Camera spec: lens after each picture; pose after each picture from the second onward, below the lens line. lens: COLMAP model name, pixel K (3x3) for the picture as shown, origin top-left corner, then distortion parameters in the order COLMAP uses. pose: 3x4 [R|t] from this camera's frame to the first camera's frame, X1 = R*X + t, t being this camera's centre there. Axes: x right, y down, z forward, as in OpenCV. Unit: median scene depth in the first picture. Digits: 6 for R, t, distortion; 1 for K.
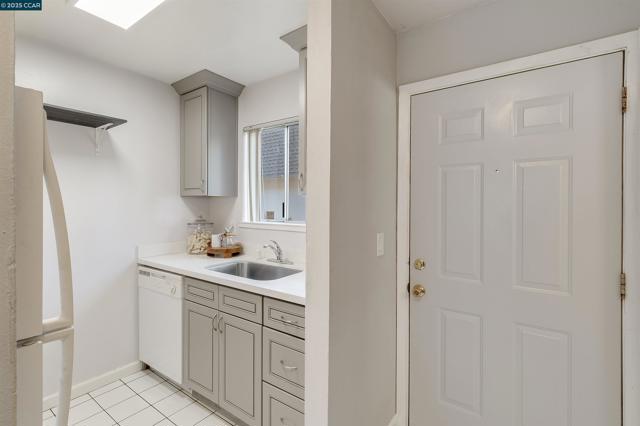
lens RADIAL K [[299.5, 0, 320.0], [0, 299.5, 209.3], [0, 0, 1]] dist [-0.001748, -0.003004]
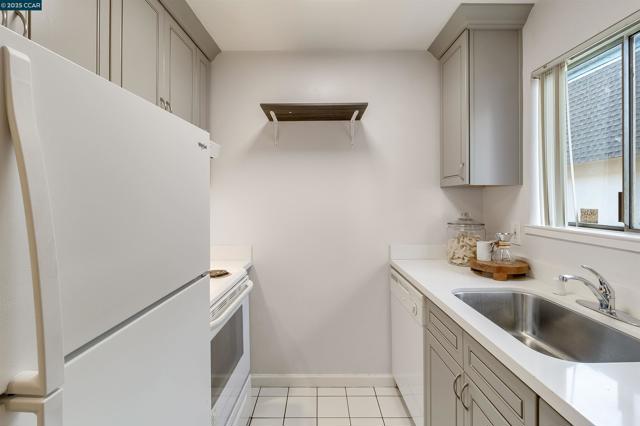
lens RADIAL K [[299.5, 0, 319.3], [0, 299.5, 198.1], [0, 0, 1]] dist [-0.001748, -0.003004]
pose [[0.573512, -0.006436, -0.819172, -0.003521], [-0.007876, 0.999880, -0.013371, -0.002241], [0.819160, 0.014120, 0.573392, 0.297148]]
